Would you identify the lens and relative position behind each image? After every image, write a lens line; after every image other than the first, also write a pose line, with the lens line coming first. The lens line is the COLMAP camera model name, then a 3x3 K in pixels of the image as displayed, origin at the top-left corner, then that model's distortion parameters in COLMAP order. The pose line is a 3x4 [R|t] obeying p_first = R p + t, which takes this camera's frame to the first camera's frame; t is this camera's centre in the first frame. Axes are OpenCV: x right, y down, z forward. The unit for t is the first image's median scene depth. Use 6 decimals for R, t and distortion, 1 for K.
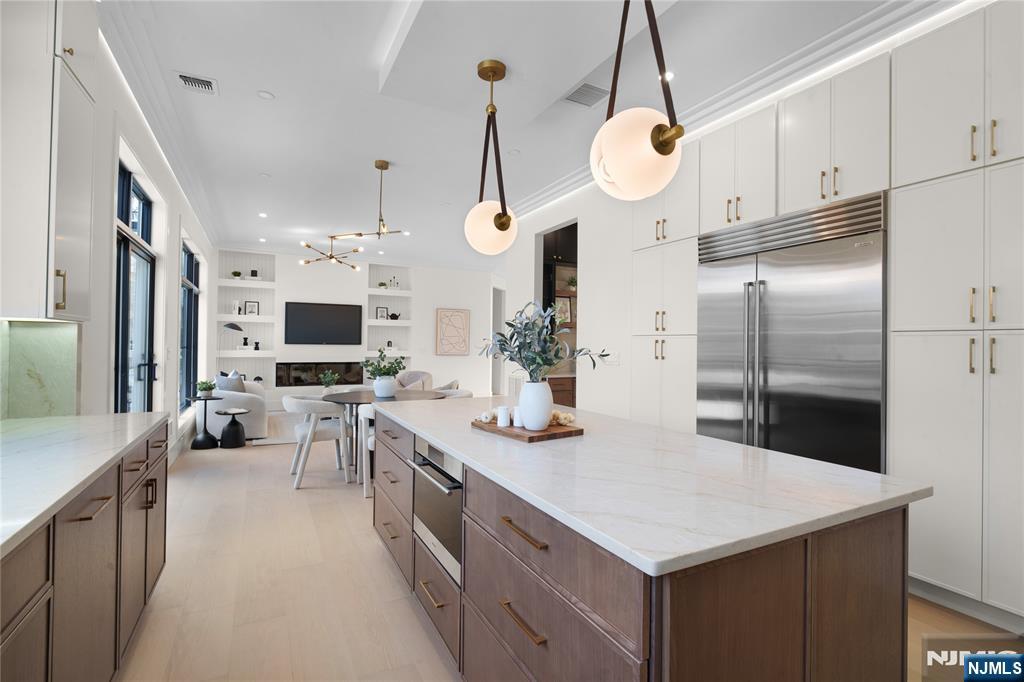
lens RADIAL K [[478.5, 0, 503.4], [0, 478.5, 343.6], [0, 0, 1]] dist [0.000160, -0.002656]
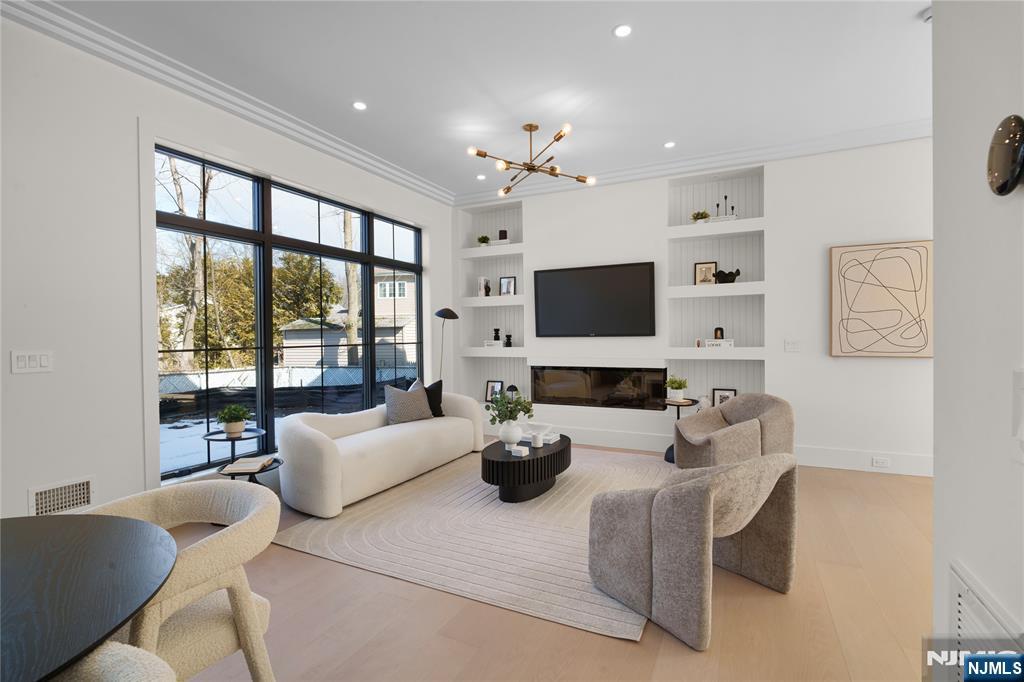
lens RADIAL K [[478.5, 0, 511.5], [0, 478.5, 335.3], [0, 0, 1]] dist [0.000160, -0.002656]
pose [[0.608077, -0.016965, -0.793697, 0.027185], [0.020249, 0.999778, -0.005857, 0.001397], [0.793620, -0.012510, 0.608286, 0.580813]]
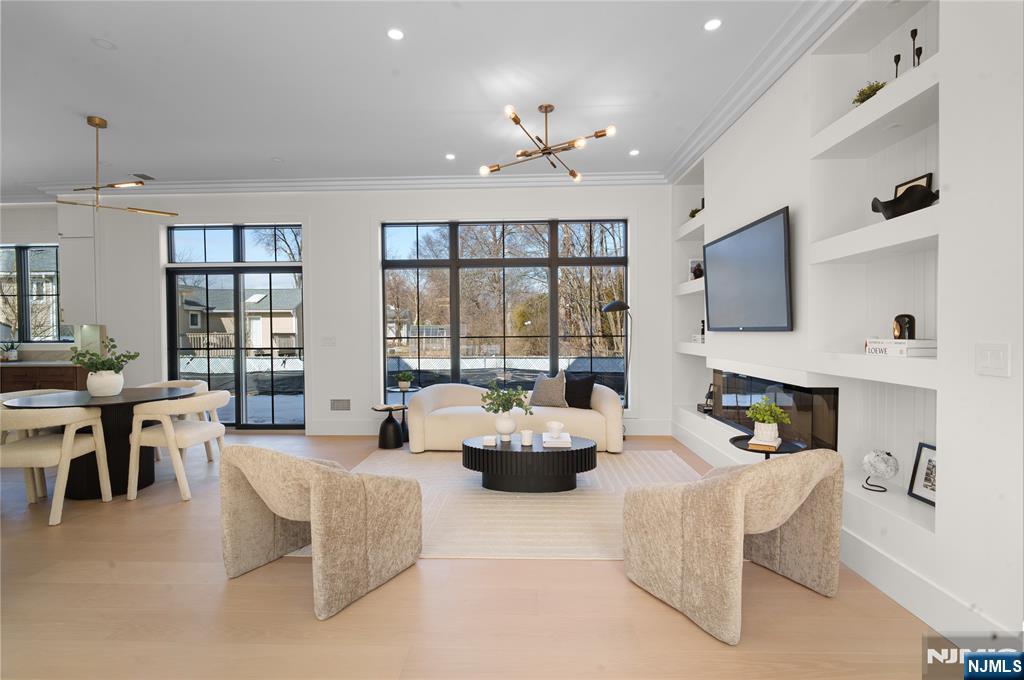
lens RADIAL K [[478.5, 0, 509.8], [0, 478.5, 339.1], [0, 0, 1]] dist [0.000160, -0.002656]
pose [[-0.480587, 0.008535, -0.876905, 0.065649], [0.001747, 0.999960, 0.008776, 0.003680], [0.876945, 0.002686, -0.480583, 0.998815]]
